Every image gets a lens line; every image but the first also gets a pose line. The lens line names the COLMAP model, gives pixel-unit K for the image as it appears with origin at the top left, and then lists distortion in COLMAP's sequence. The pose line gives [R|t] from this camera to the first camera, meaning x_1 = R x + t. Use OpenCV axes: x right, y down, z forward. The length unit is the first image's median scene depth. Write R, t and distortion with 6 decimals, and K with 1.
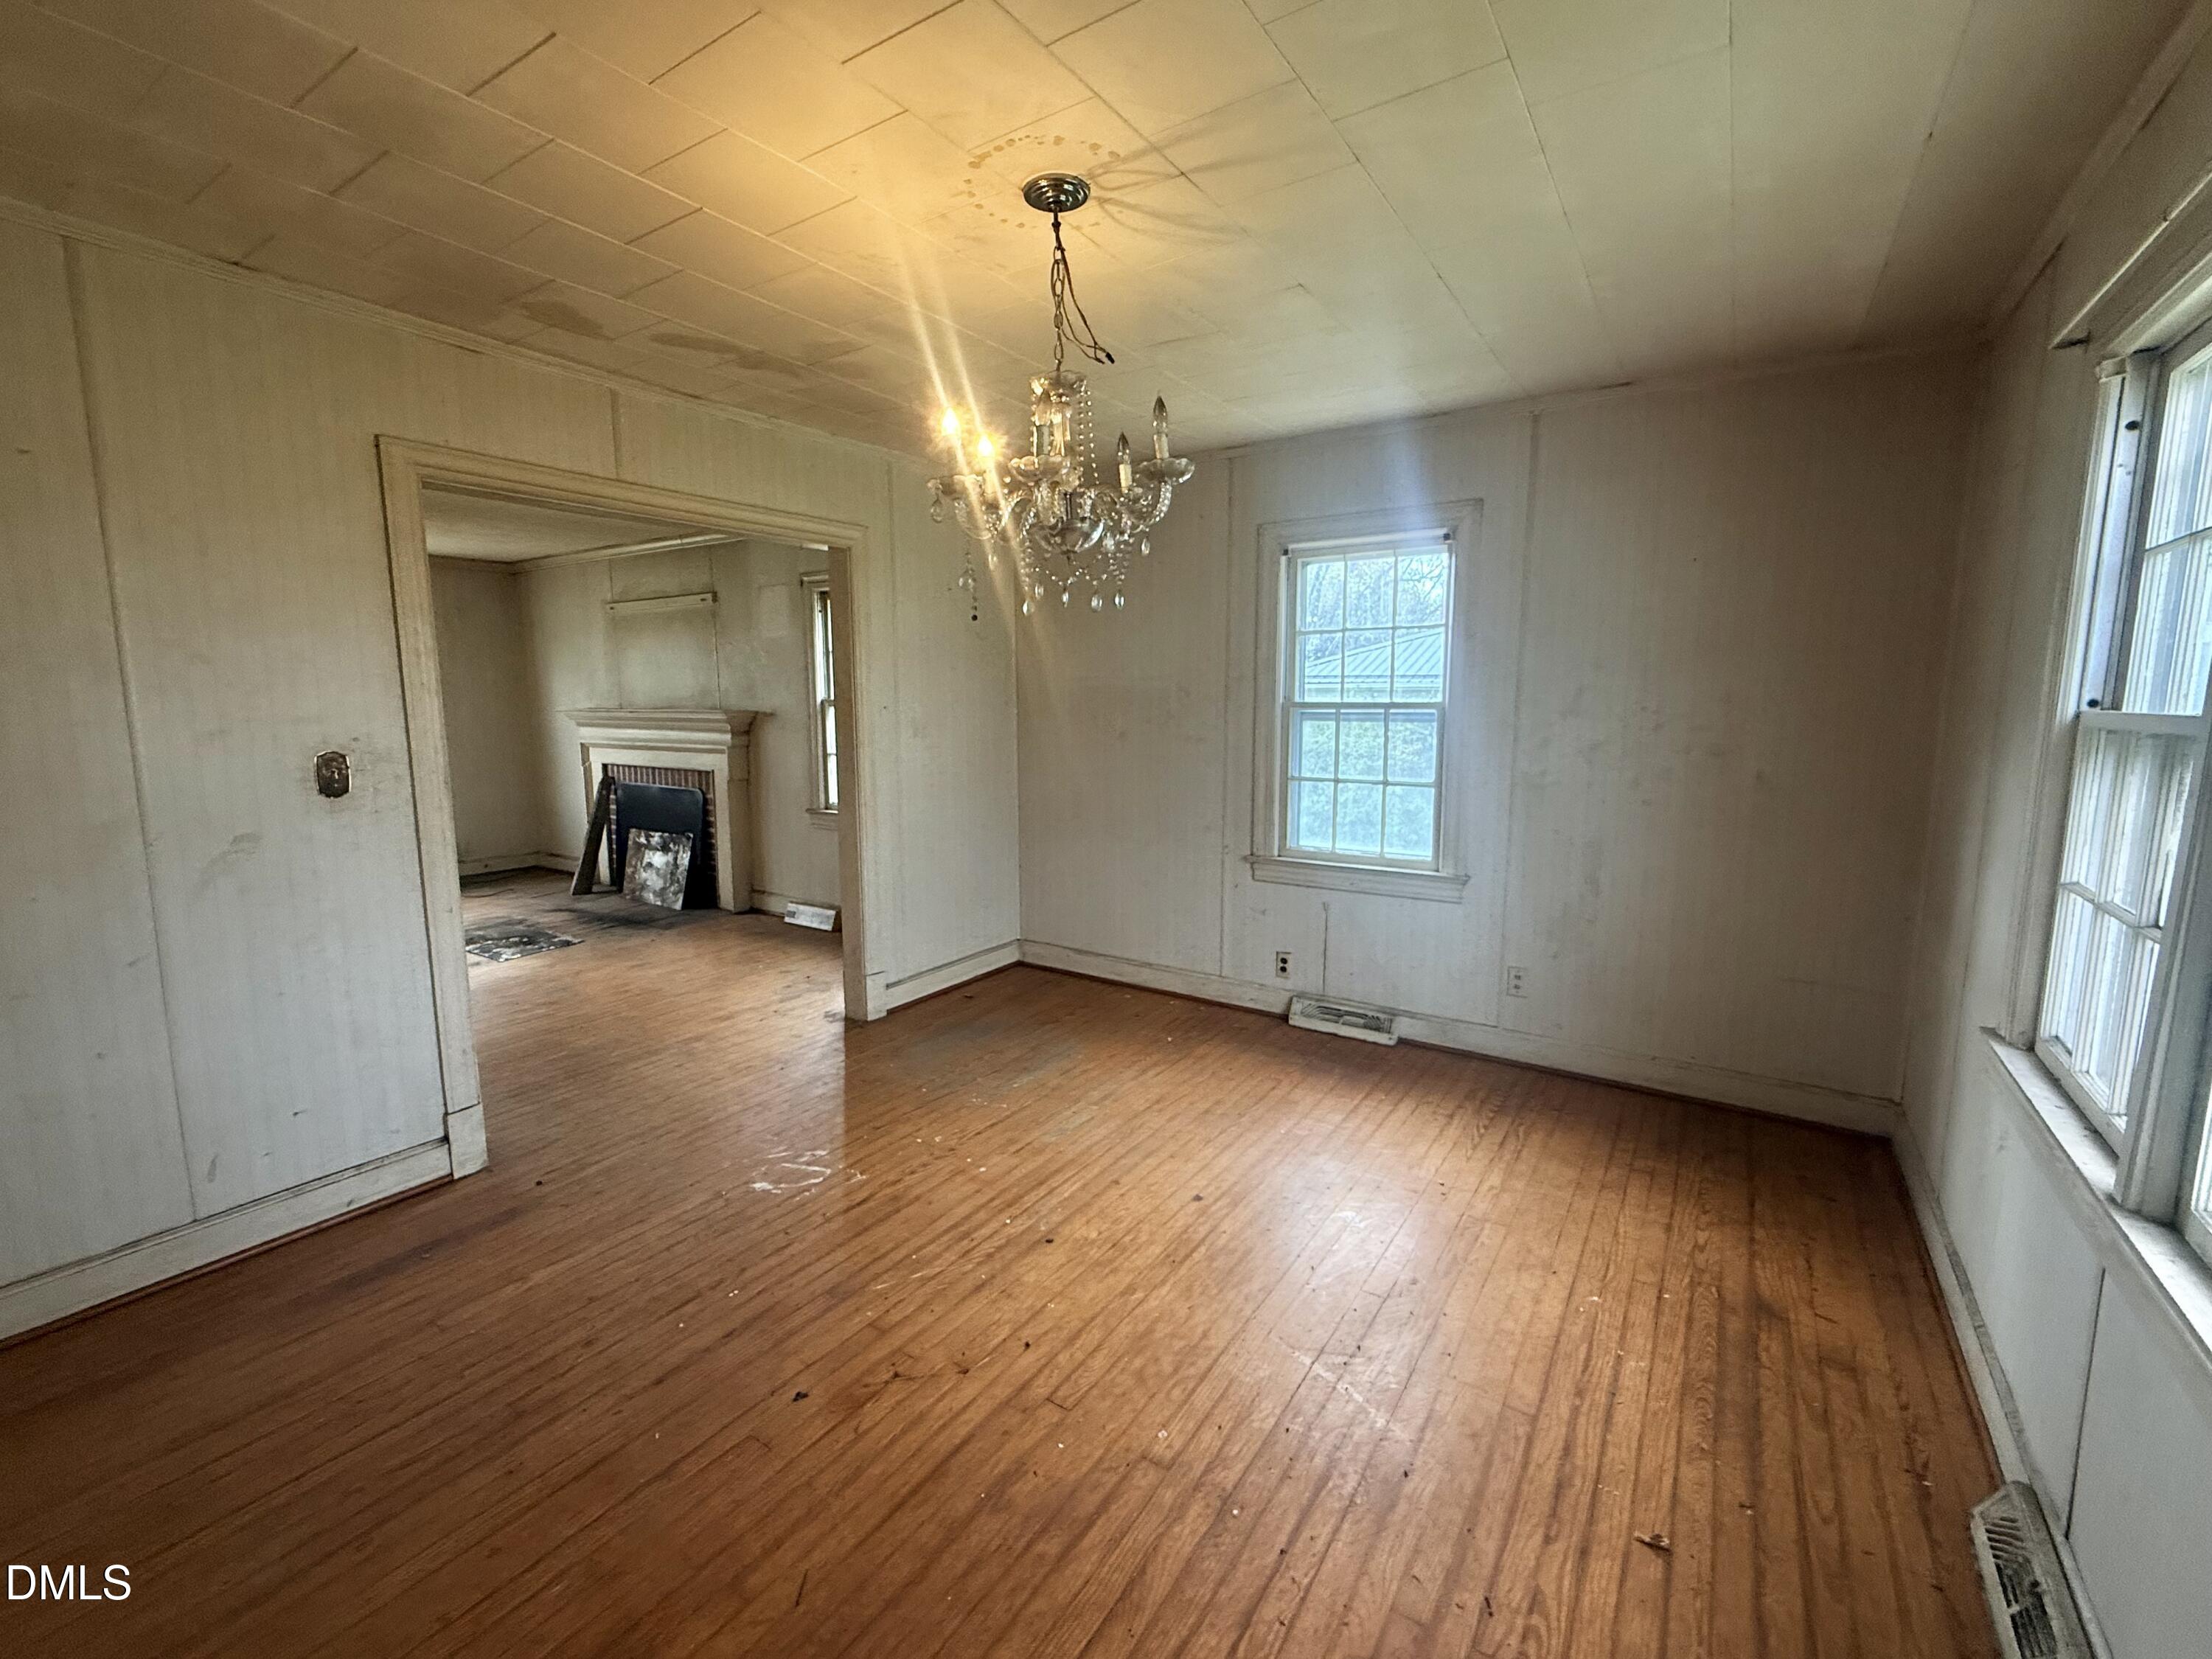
lens RADIAL K [[941.7, 0, 1106.0], [0, 941.7, 829.5], [0, 0, 1]] dist [0.000397, 0.000202]
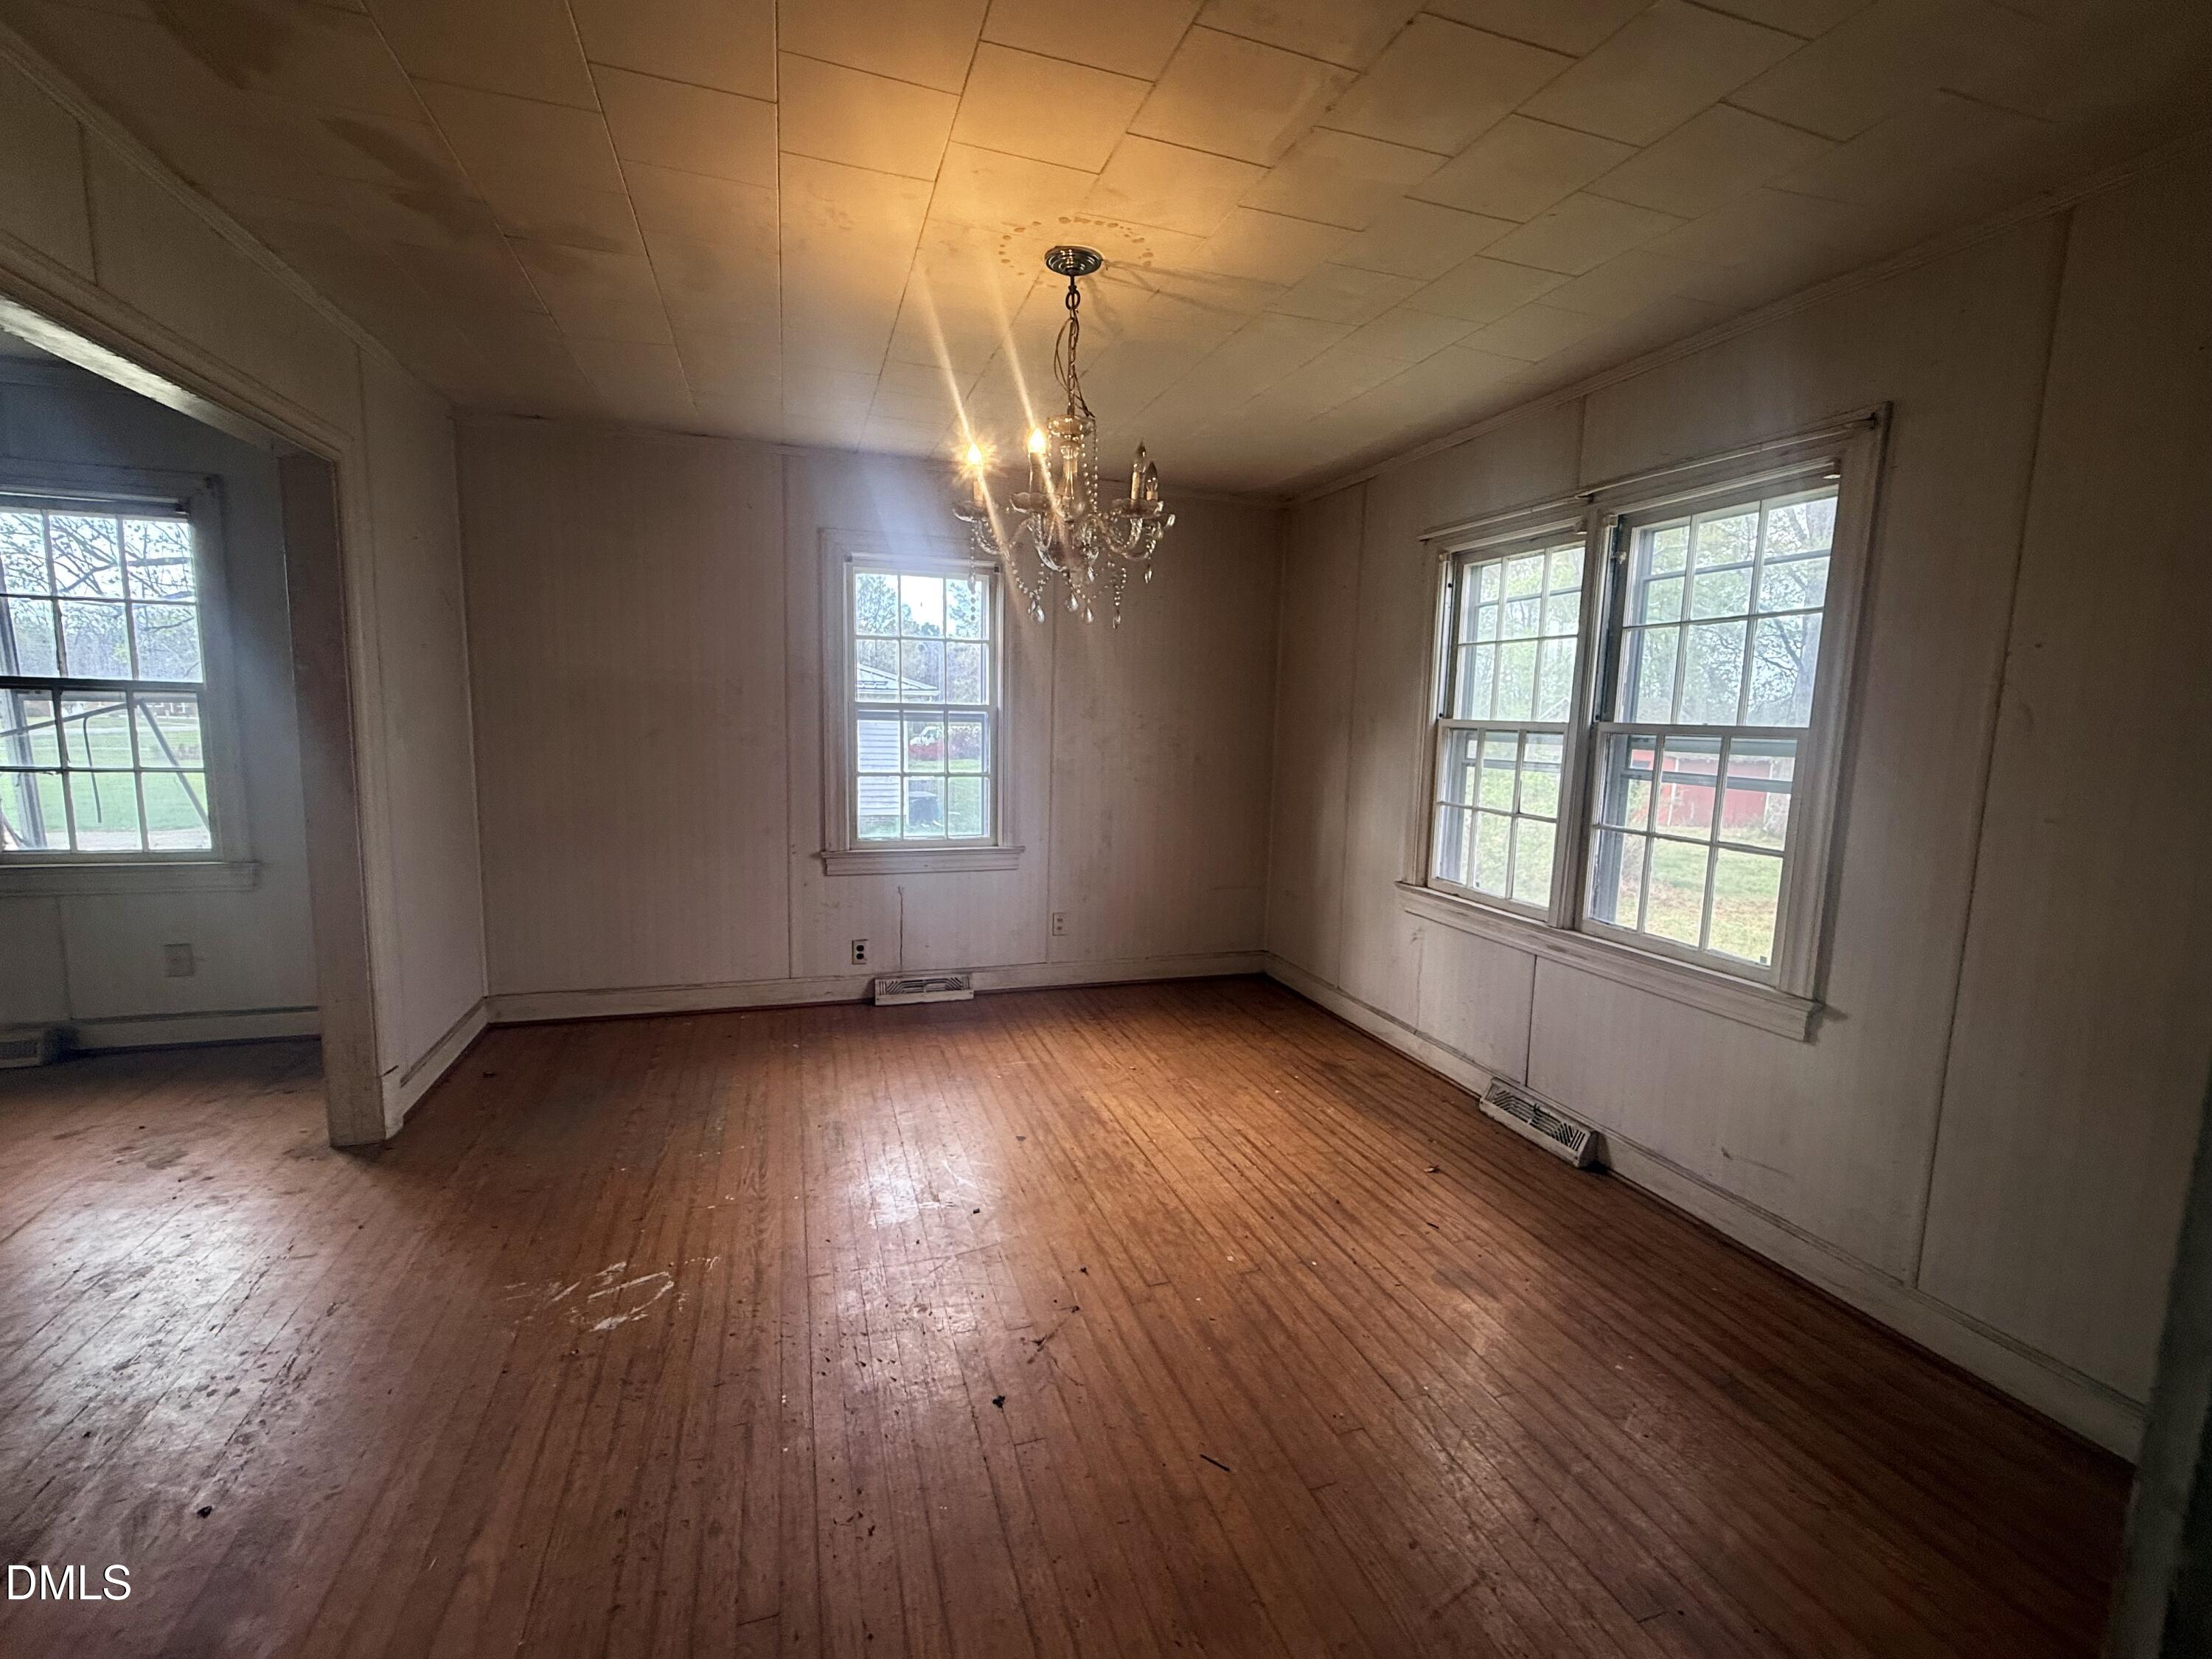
lens RADIAL K [[941.7, 0, 1106.0], [0, 941.7, 829.5], [0, 0, 1]] dist [0.000397, 0.000202]
pose [[0.611135, -0.081854, 0.787282, -0.498400], [0.083379, 0.995762, 0.038806, -0.011033], [-0.787122, 0.041927, 0.615370, 0.143817]]
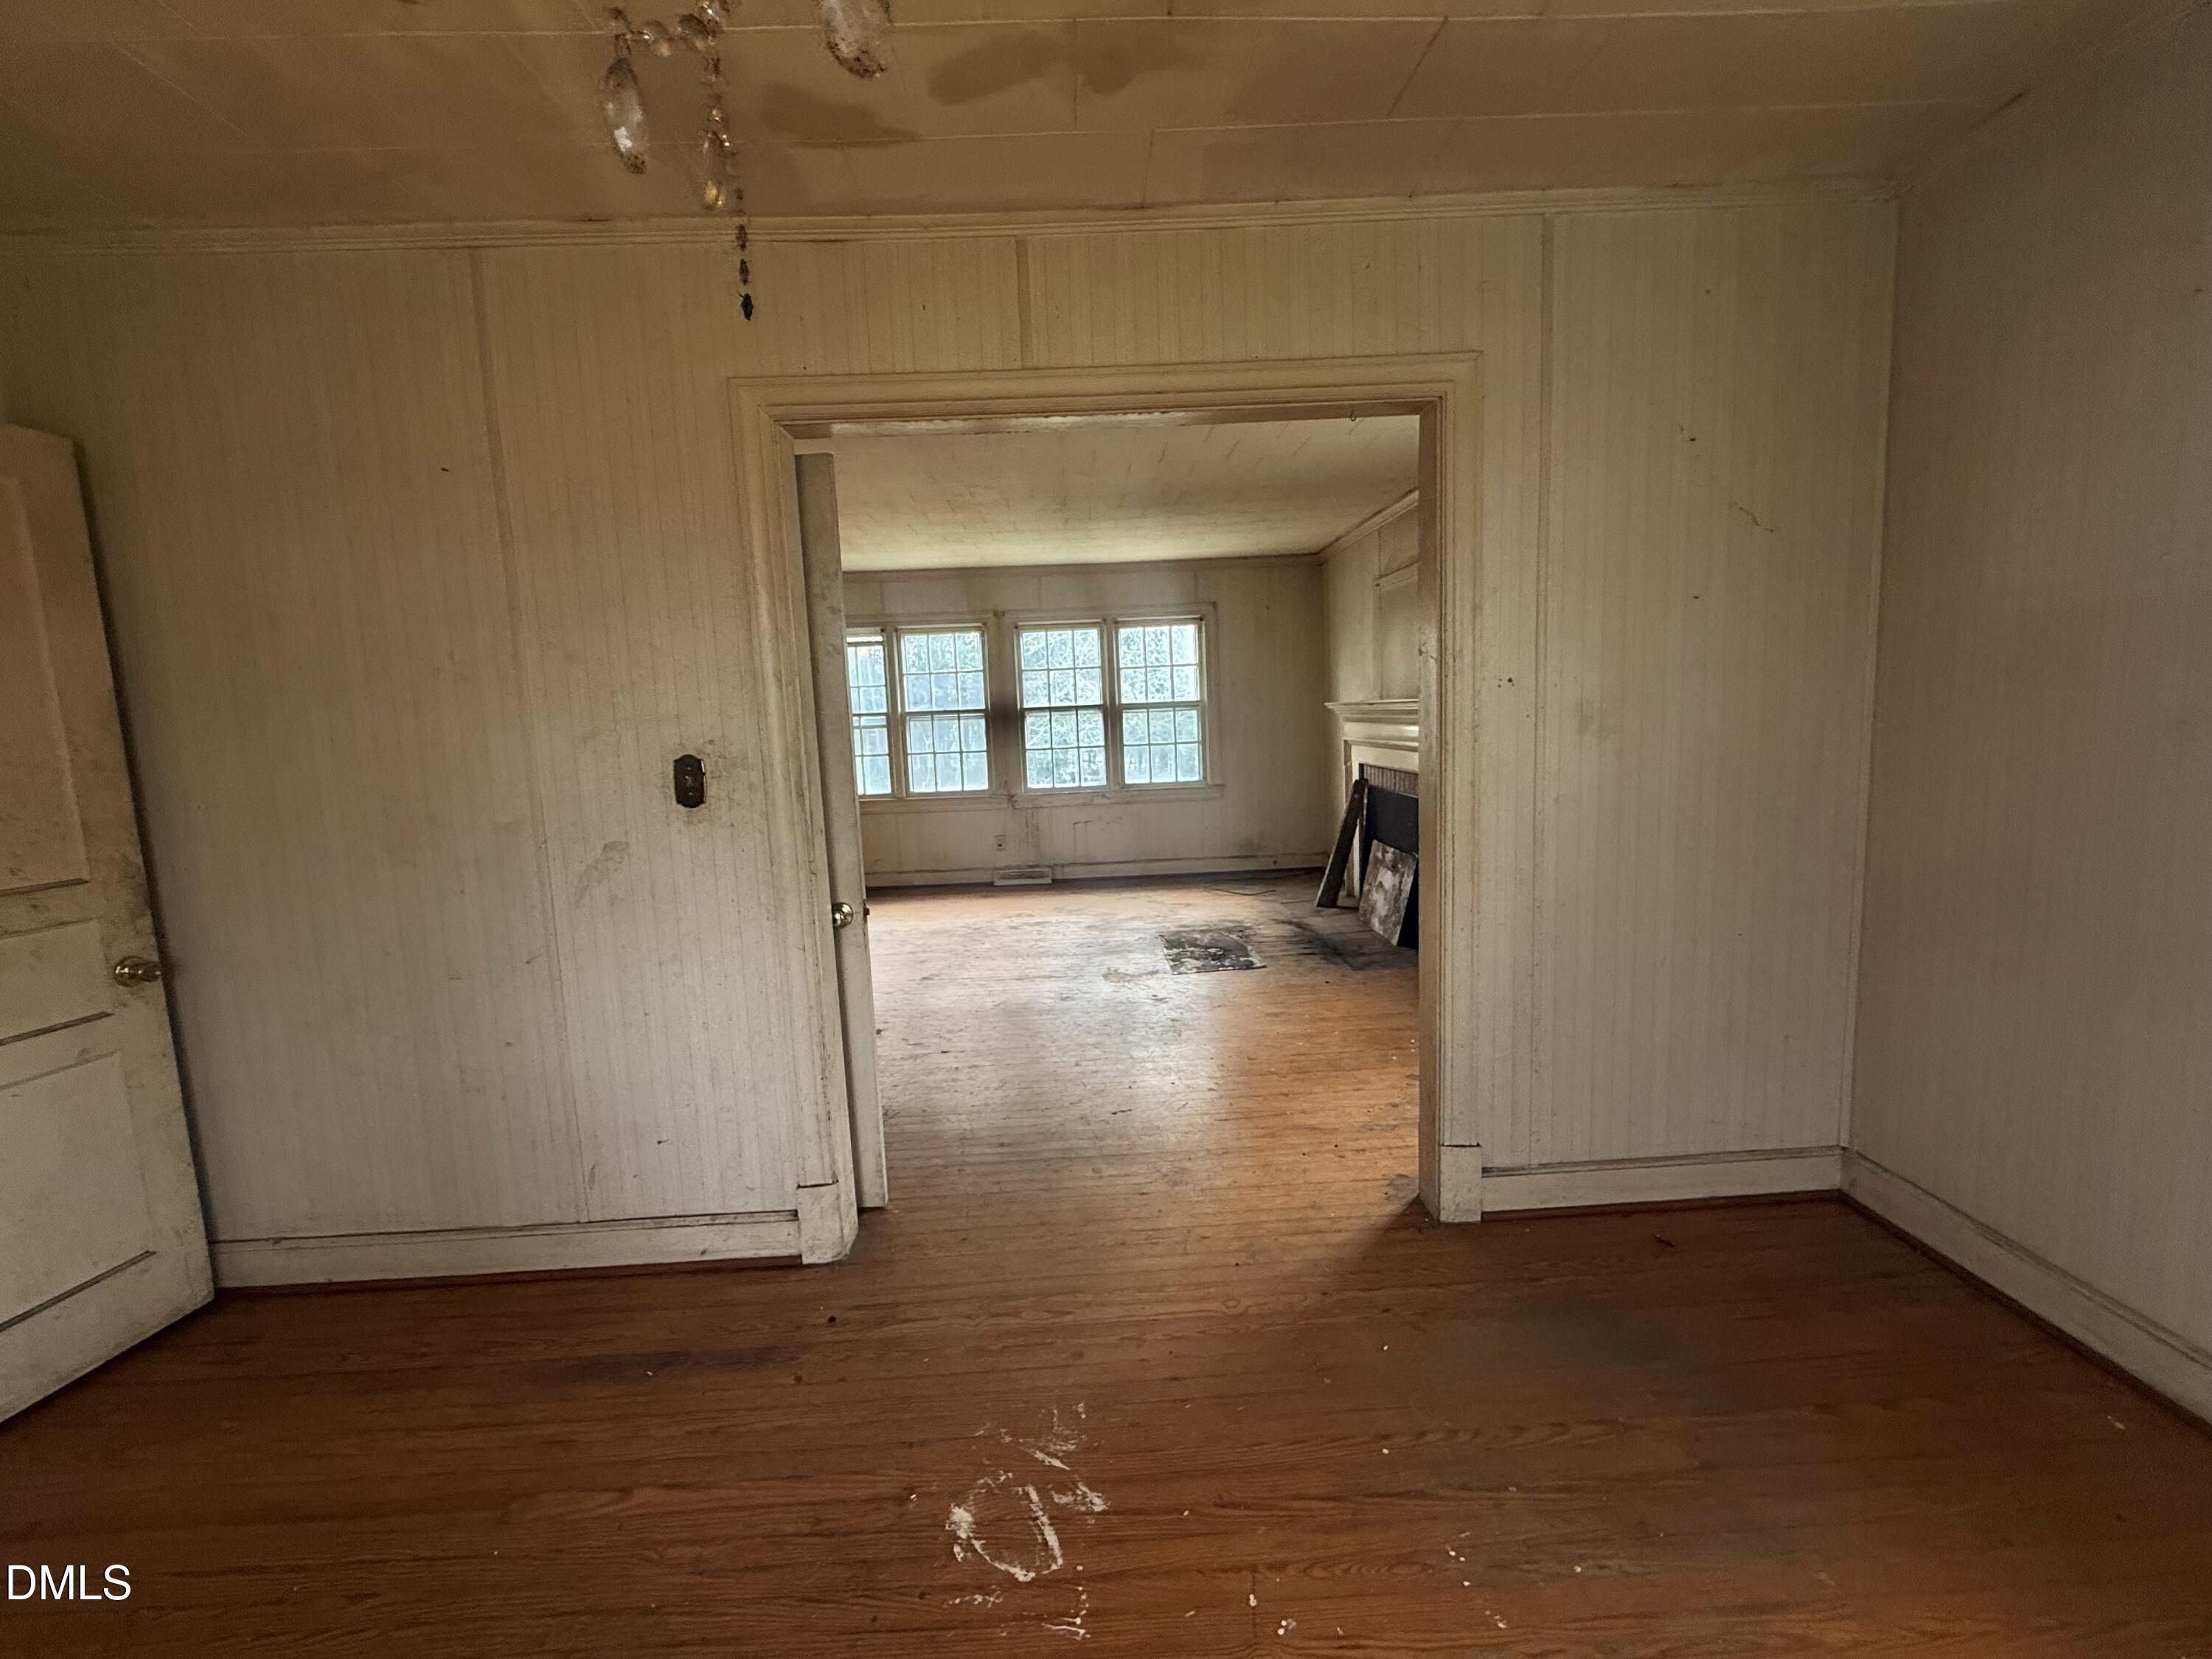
lens RADIAL K [[941.7, 0, 1106.0], [0, 941.7, 829.5], [0, 0, 1]] dist [0.000397, 0.000202]
pose [[0.582972, 0.076829, -0.808852, 0.086010], [-0.071766, 0.996497, 0.042927, -0.052223], [0.809316, 0.033023, 0.586444, 0.523770]]
